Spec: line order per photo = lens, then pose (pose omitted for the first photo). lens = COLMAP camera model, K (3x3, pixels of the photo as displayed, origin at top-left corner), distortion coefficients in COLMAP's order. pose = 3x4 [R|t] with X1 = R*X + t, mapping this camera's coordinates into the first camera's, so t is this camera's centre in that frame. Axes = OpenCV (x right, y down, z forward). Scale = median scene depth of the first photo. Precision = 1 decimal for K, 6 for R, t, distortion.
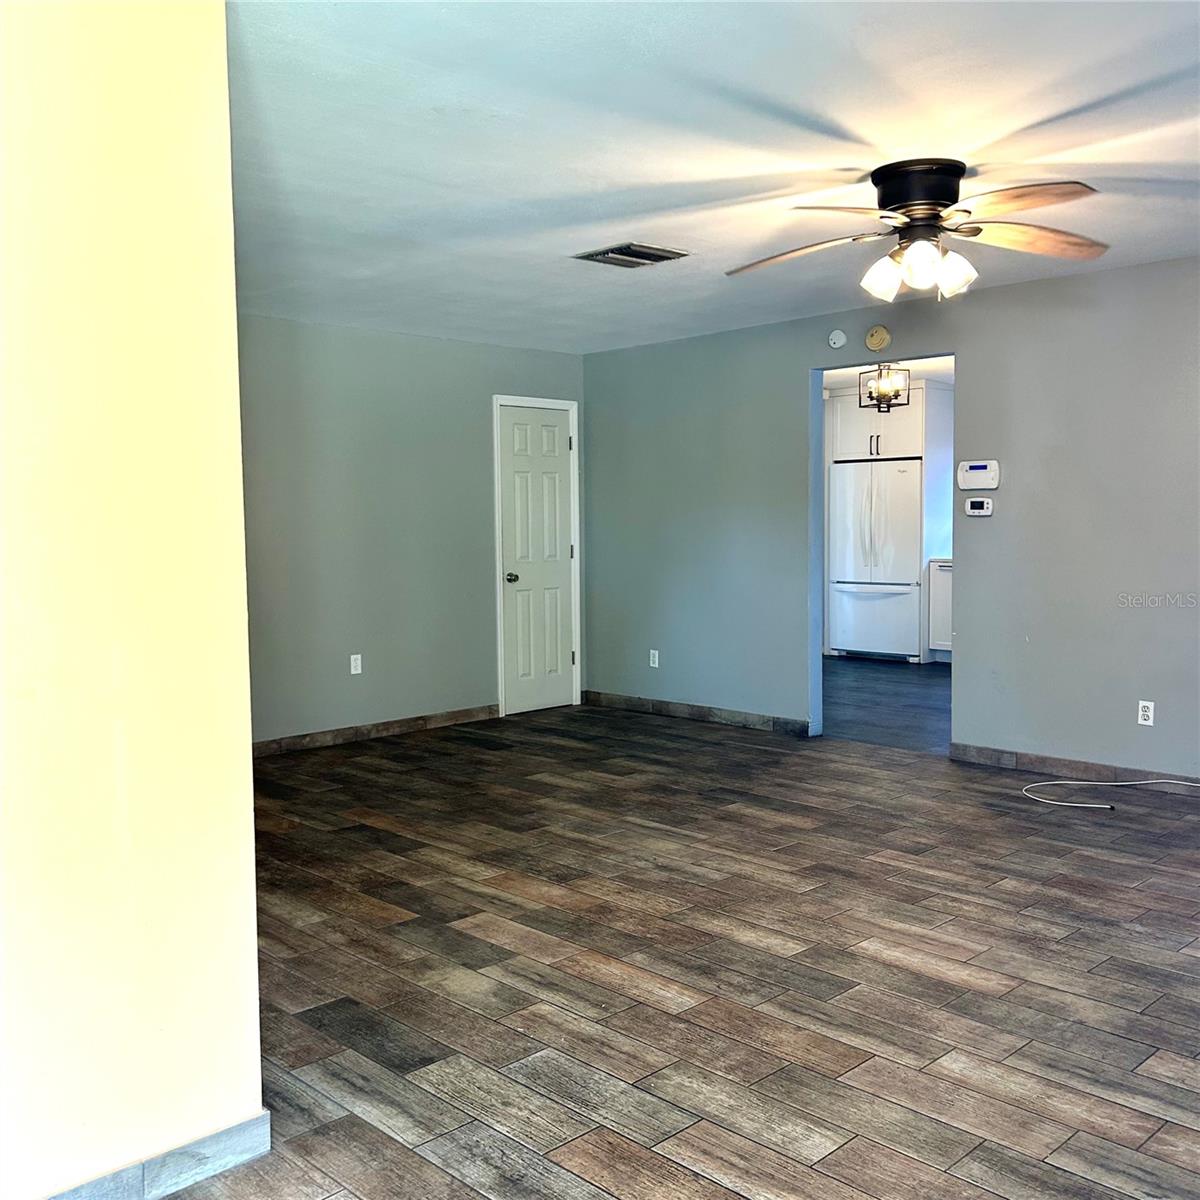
lens RADIAL K [[1219.5, 0, 589.6], [0, 1219.5, 598.0], [0, 0, 1]] dist [0.017469, 0.000000]
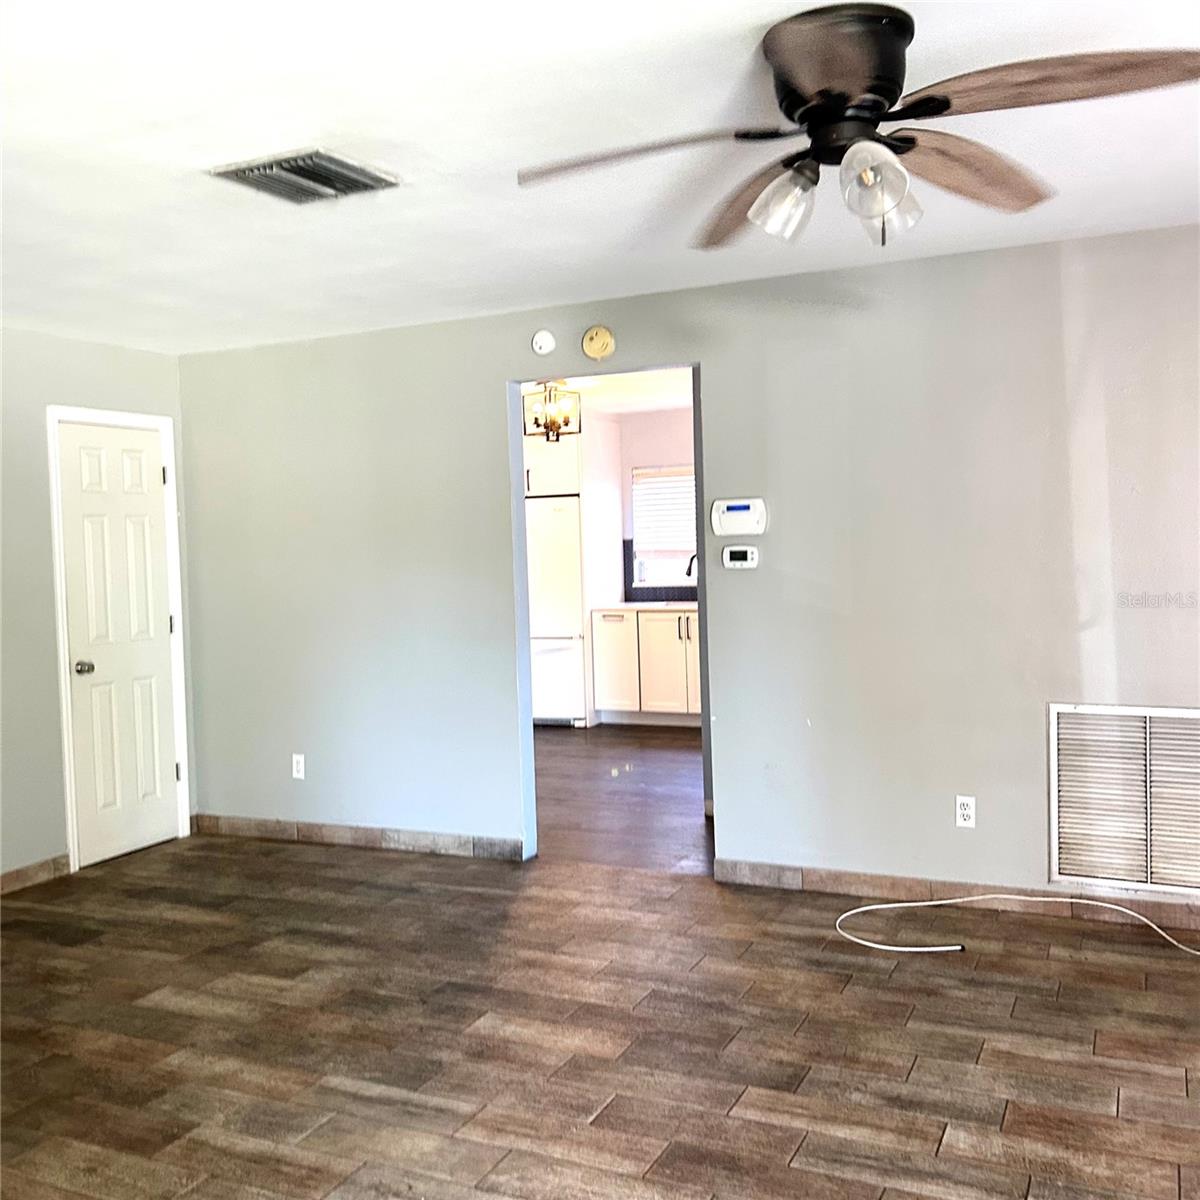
lens RADIAL K [[1219.5, 0, 613.9], [0, 1219.5, 584.1], [0, 0, 1]] dist [0.017469, 0.000000]
pose [[0.930862, -0.030574, 0.364091, -0.057403], [0.044293, 0.998586, -0.029389, -0.049927], [-0.362677, 0.043484, 0.930900, 0.389782]]
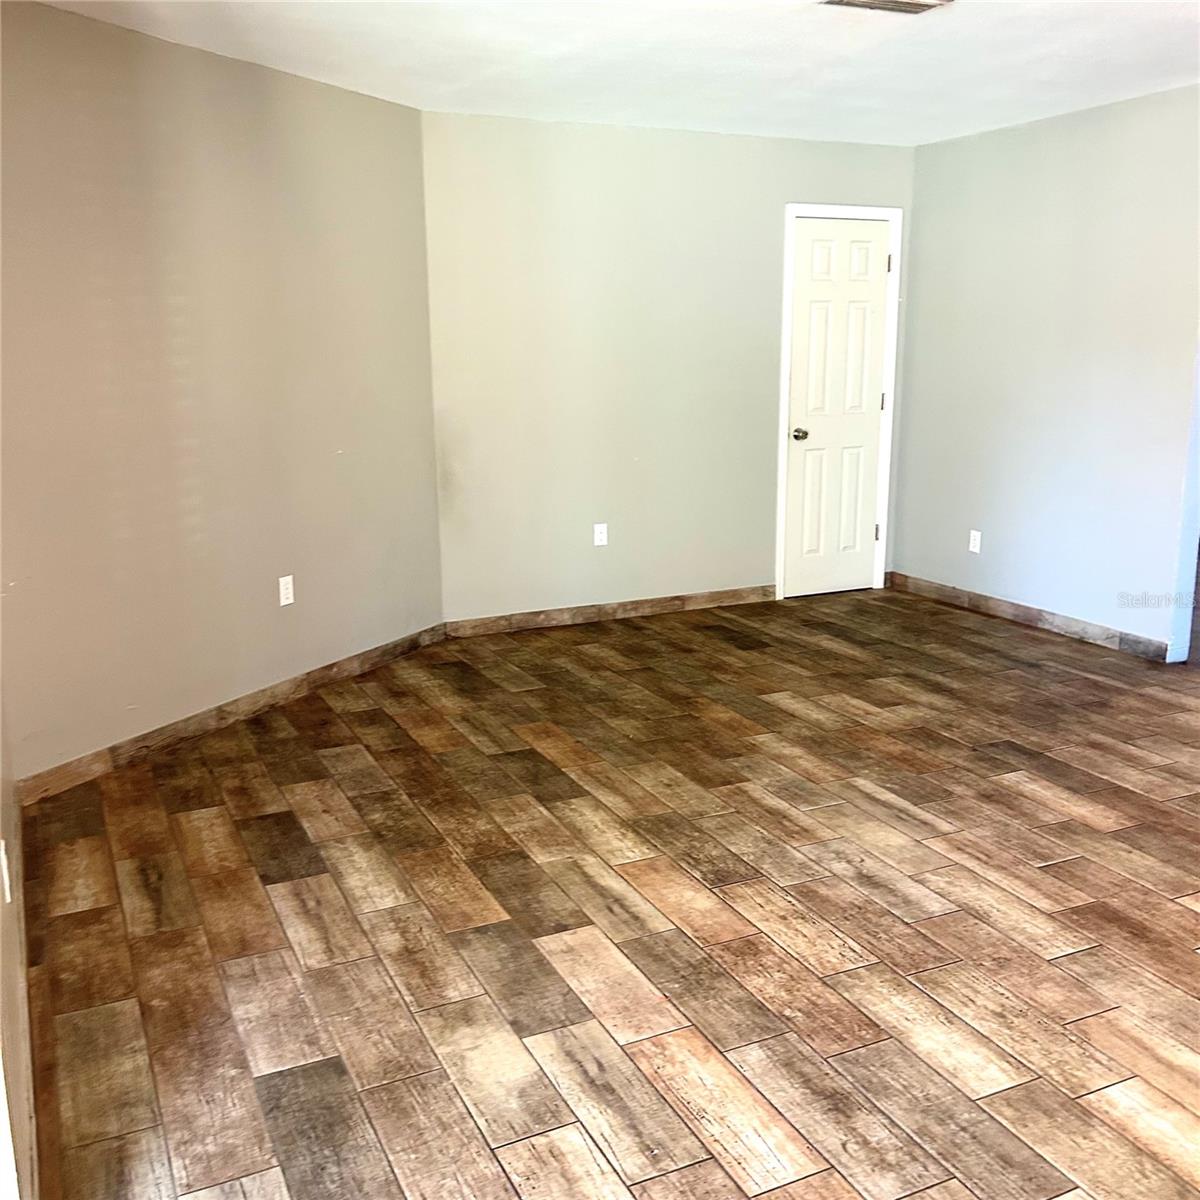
lens RADIAL K [[1219.5, 0, 597.3], [0, 1219.5, 611.6], [0, 0, 1]] dist [0.017469, 0.000000]
pose [[0.948652, 0.077031, -0.306800, 0.111620], [-0.027181, 0.986159, 0.163558, -0.048257], [0.315152, -0.146820, 0.937616, 0.268139]]
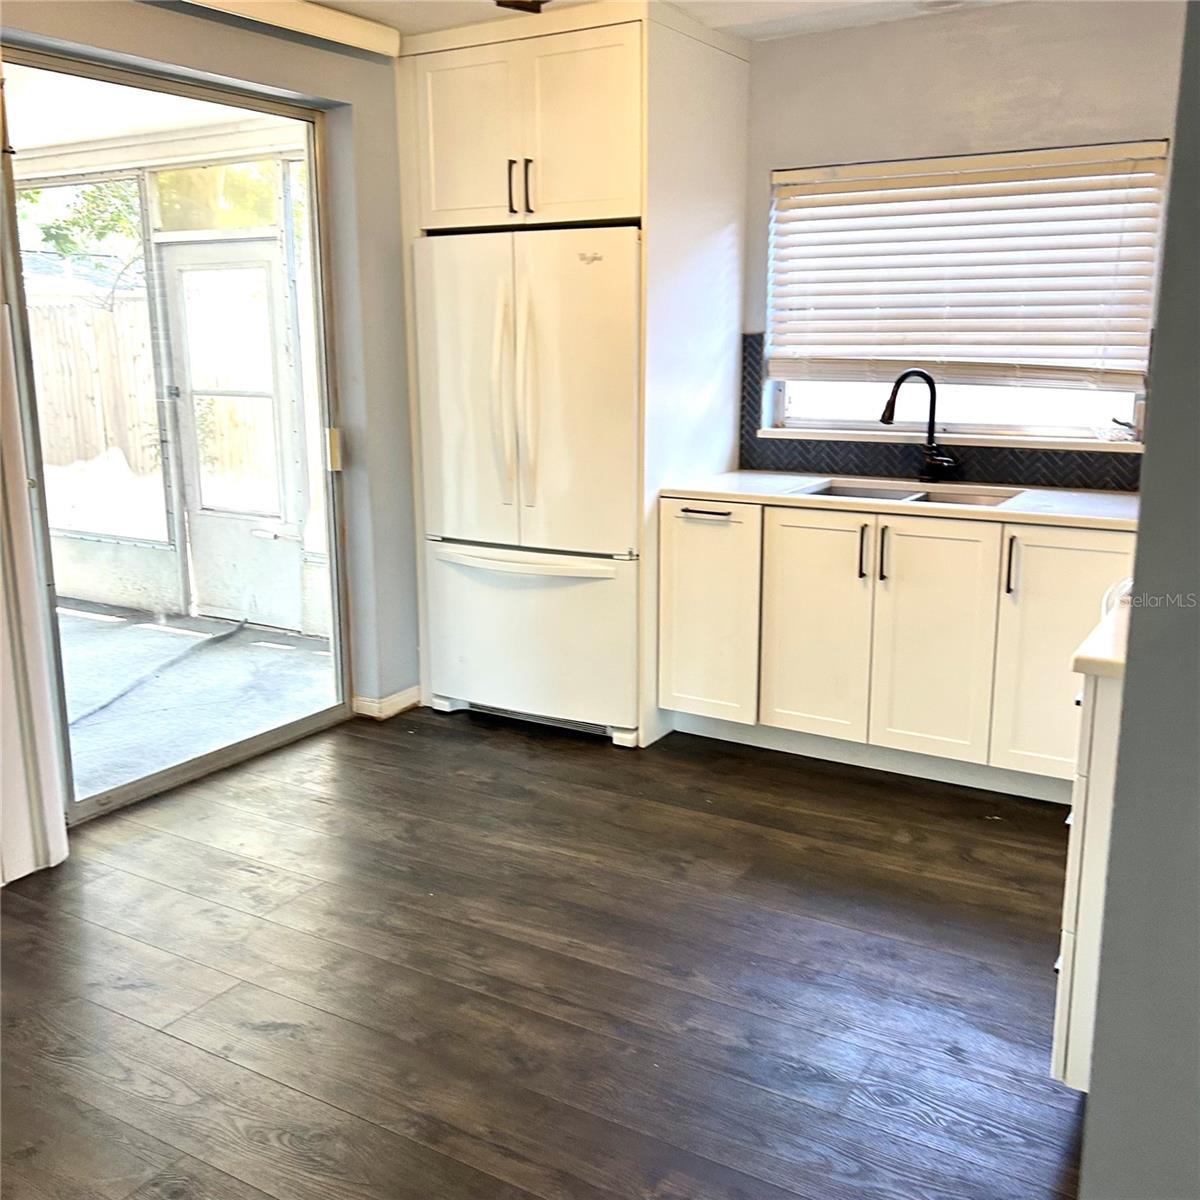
lens RADIAL K [[1219.5, 0, 598.9], [0, 1219.5, 597.8], [0, 0, 1]] dist [0.017469, 0.000000]
pose [[0.968526, -0.046609, 0.244511, 0.359799], [0.010744, 0.989225, 0.146010, -0.121252], [-0.248682, -0.138788, 0.958590, 1.387320]]
